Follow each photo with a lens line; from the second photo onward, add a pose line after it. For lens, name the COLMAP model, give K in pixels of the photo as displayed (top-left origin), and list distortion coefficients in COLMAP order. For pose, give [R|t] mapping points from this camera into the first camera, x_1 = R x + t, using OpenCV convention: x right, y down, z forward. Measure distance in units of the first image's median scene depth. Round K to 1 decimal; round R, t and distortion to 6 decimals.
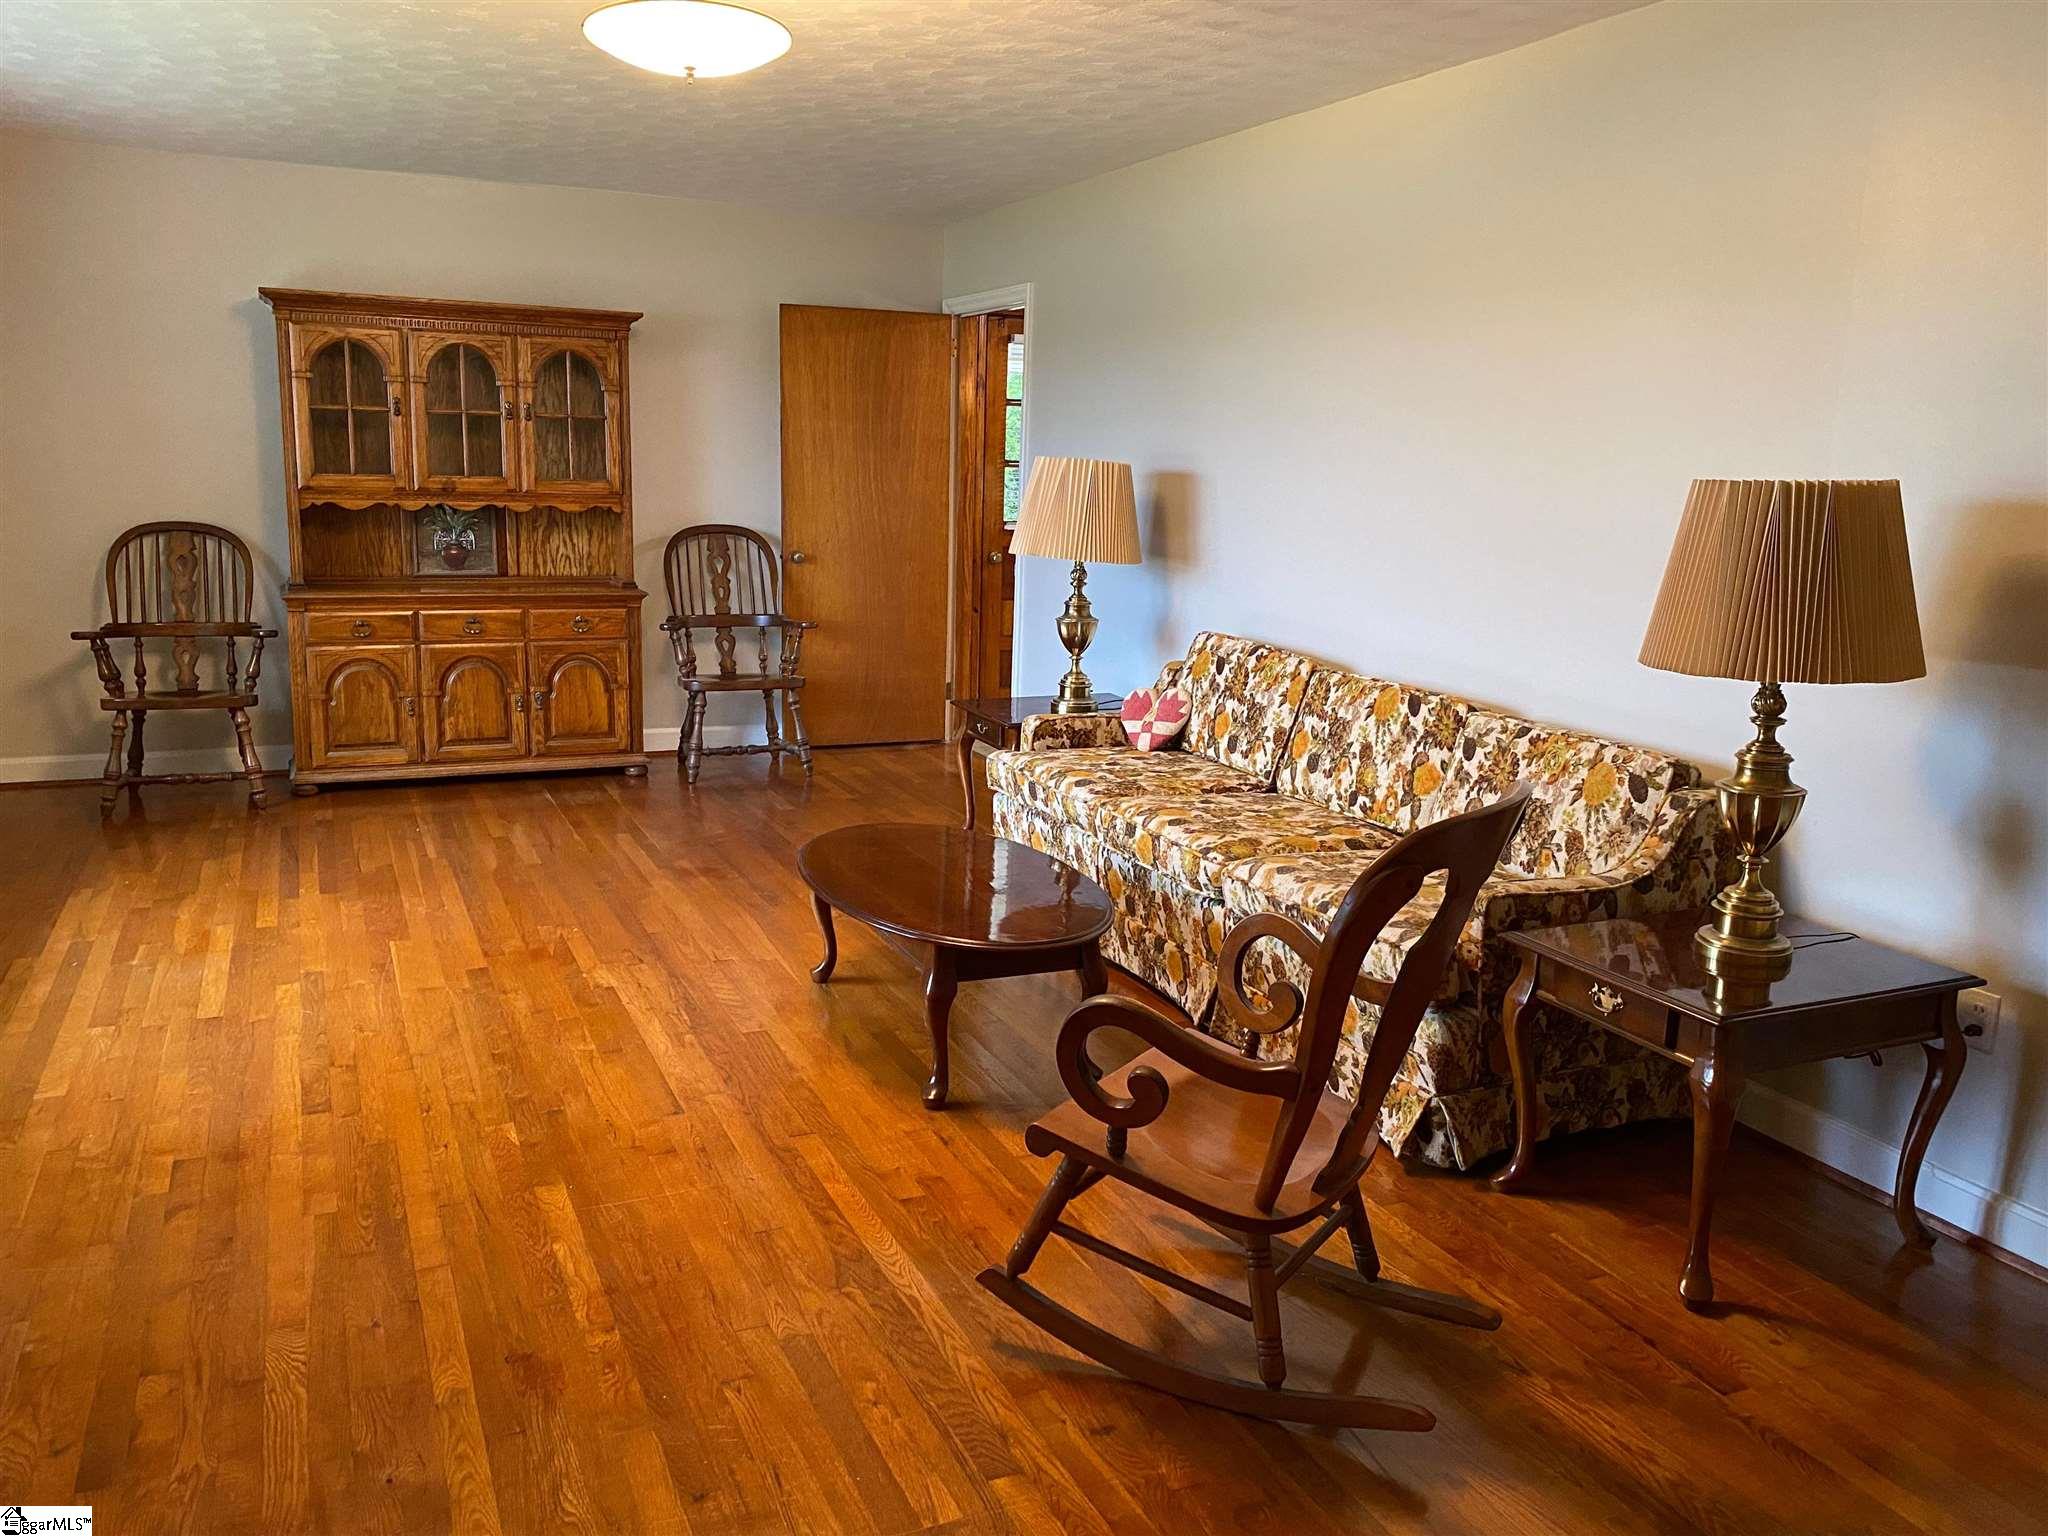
lens RADIAL K [[1543.6, 0, 1017.0], [0, 1543.6, 773.2], [0, 0, 1]] dist [0.000819, -0.004699]
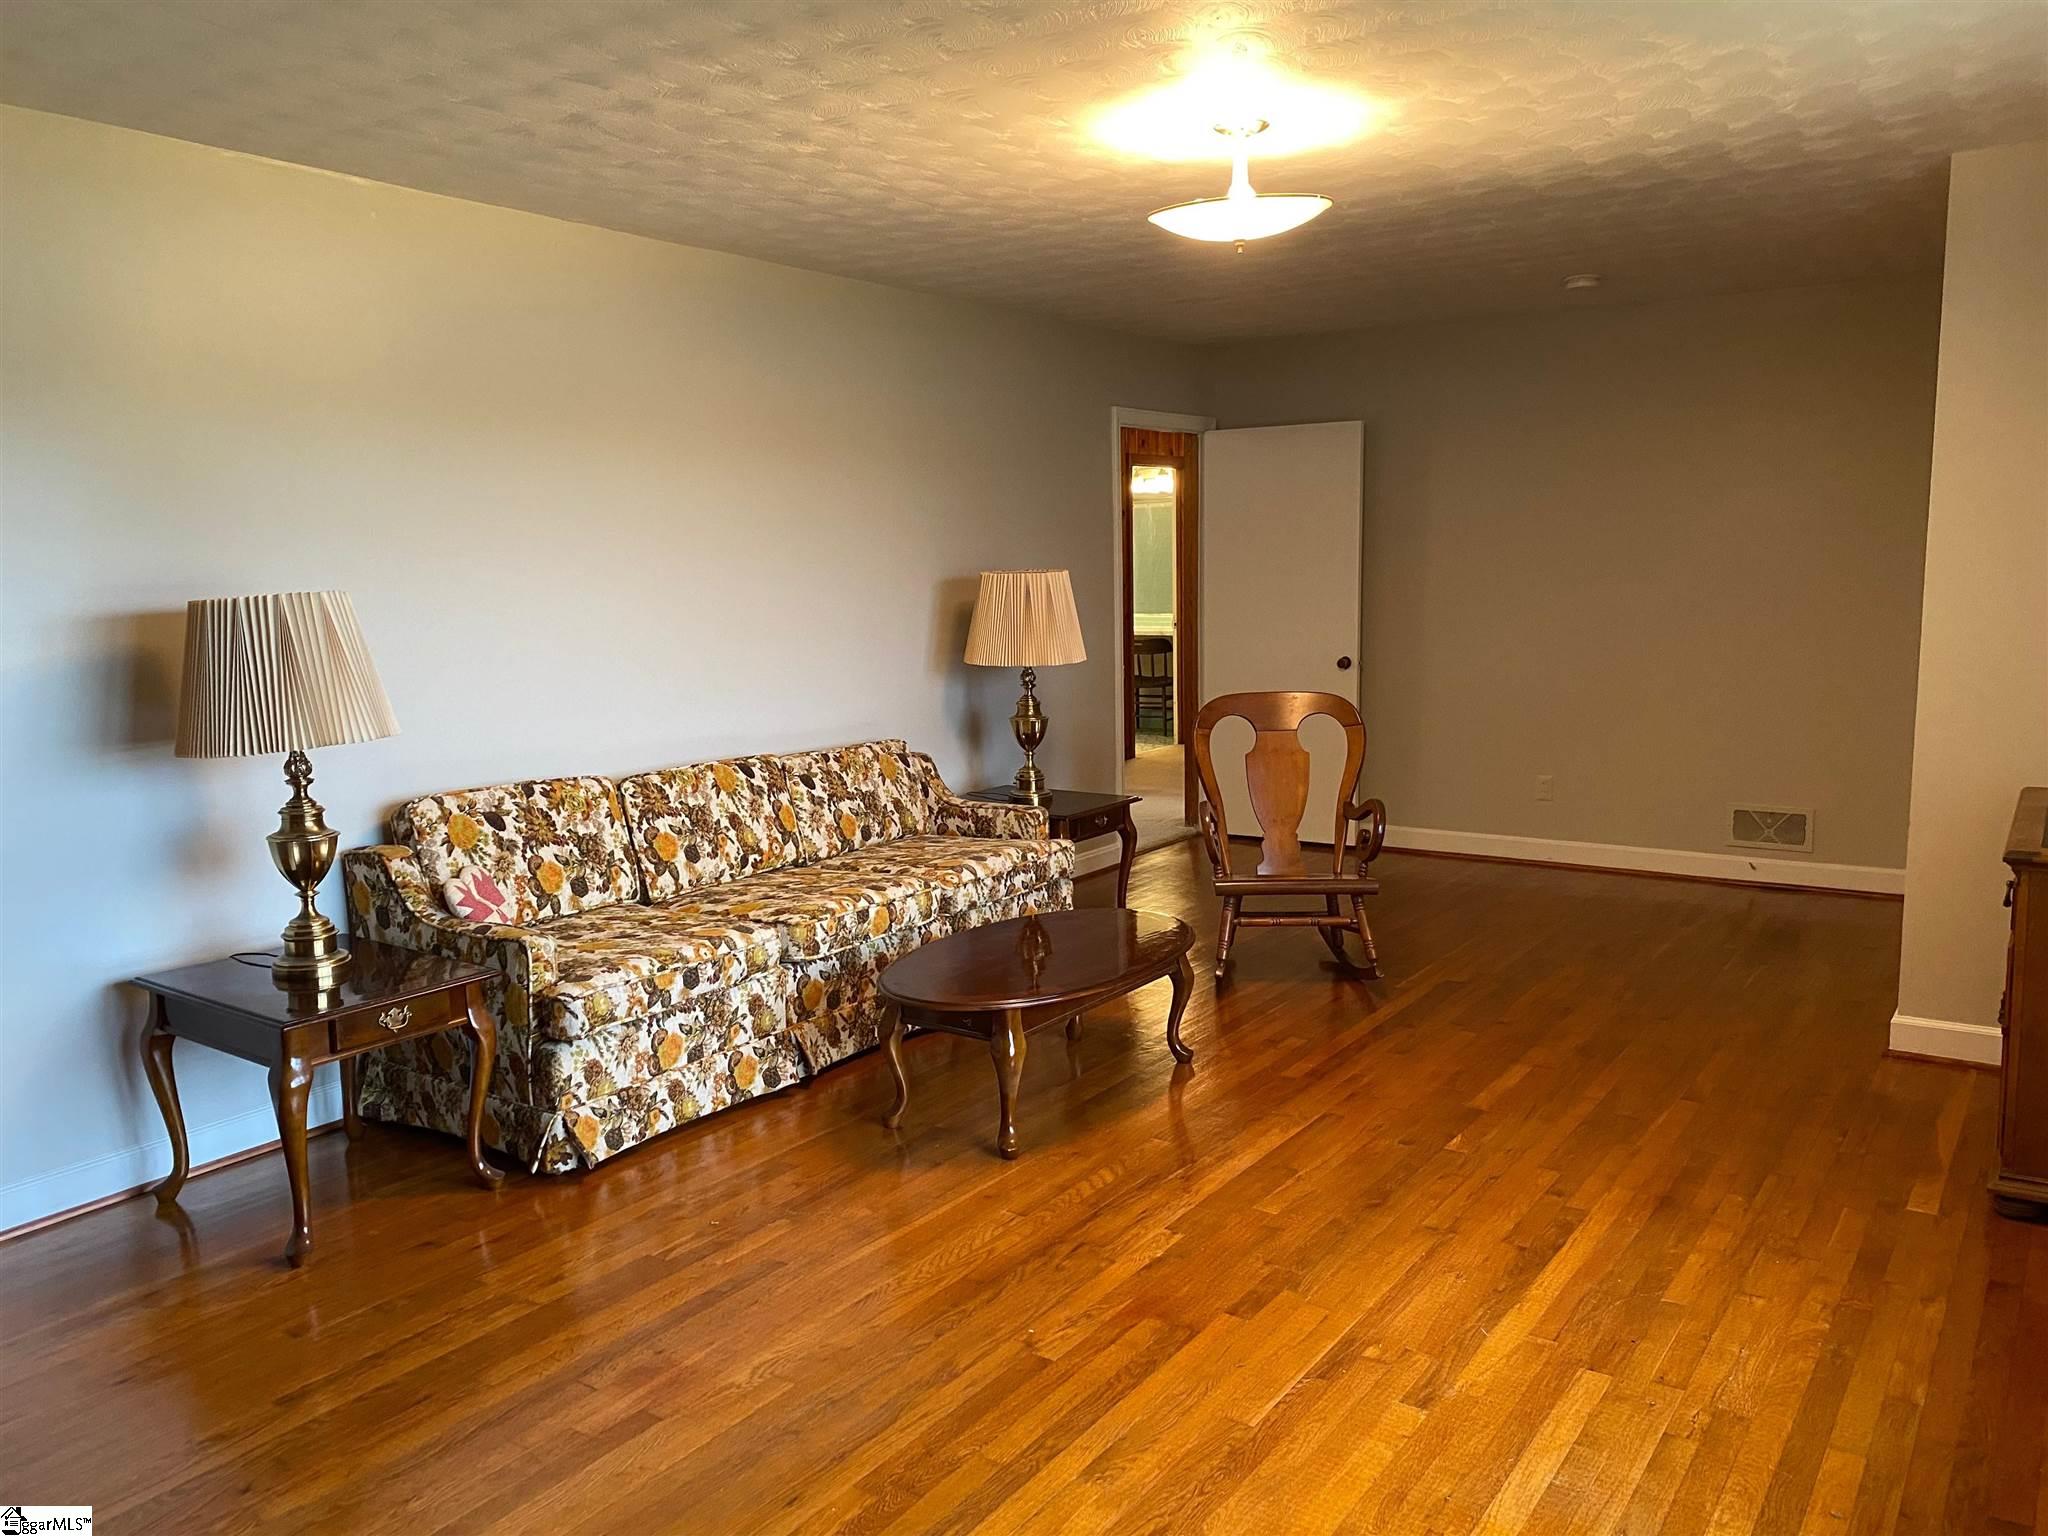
lens RADIAL K [[1543.6, 0, 1018.6], [0, 1543.6, 766.9], [0, 0, 1]] dist [0.000819, -0.004699]
pose [[-0.494165, -0.140968, 0.857863, -0.872631], [0.179406, 0.948991, 0.259288, -0.315817], [-0.850655, 0.282037, -0.443667, 1.321269]]
